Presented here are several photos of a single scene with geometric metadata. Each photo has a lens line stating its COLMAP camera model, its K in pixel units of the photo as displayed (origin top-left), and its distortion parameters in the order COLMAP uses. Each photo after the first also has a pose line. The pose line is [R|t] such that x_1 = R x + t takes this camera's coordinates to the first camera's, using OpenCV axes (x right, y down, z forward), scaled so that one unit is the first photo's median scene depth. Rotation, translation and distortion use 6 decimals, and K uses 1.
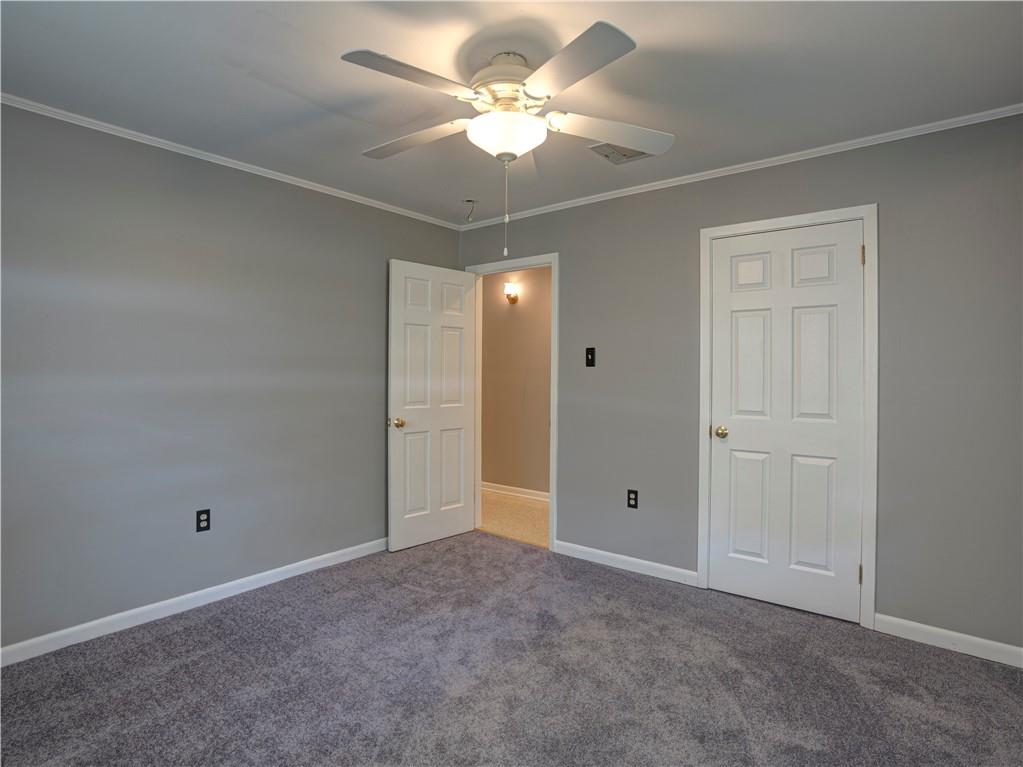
lens RADIAL K [[529.3, 0, 516.2], [0, 529.3, 371.1], [0, 0, 1]] dist [-0.040903, 0.000705]
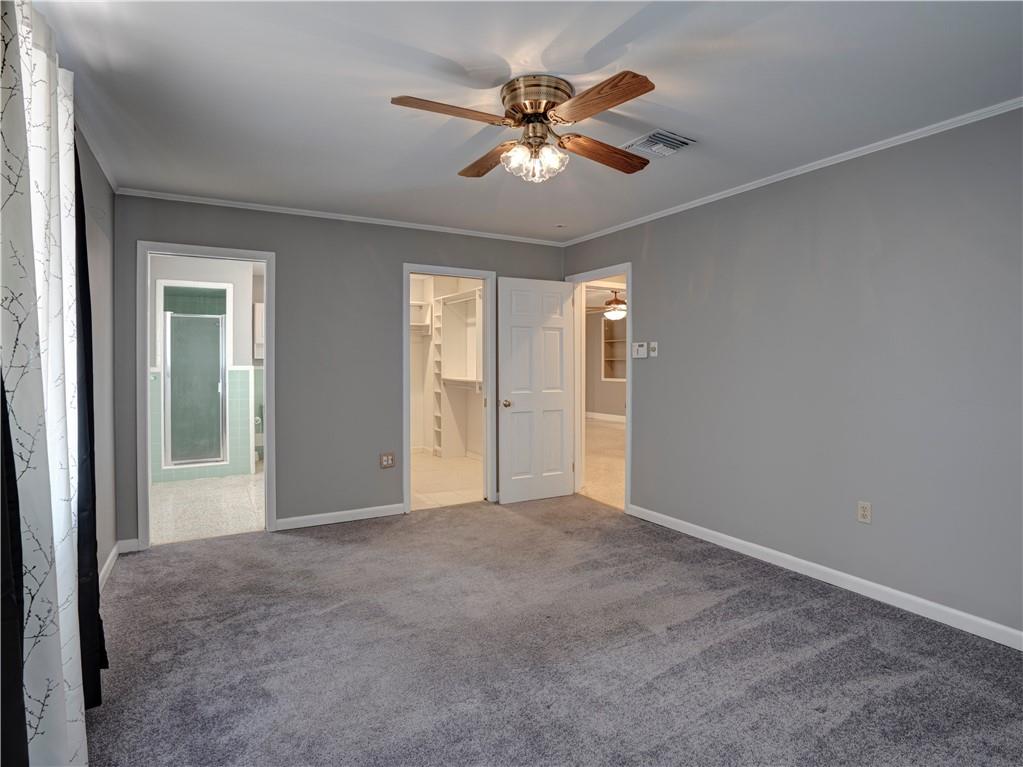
lens RADIAL K [[529.3, 0, 516.2], [0, 529.3, 371.1], [0, 0, 1]] dist [-0.040903, 0.000705]
pose [[0.933842, 0.000897, -0.357684, 0.264926], [0.004110, 0.999904, 0.013236, 0.001994], [0.357662, -0.013830, 0.933749, -0.203665]]
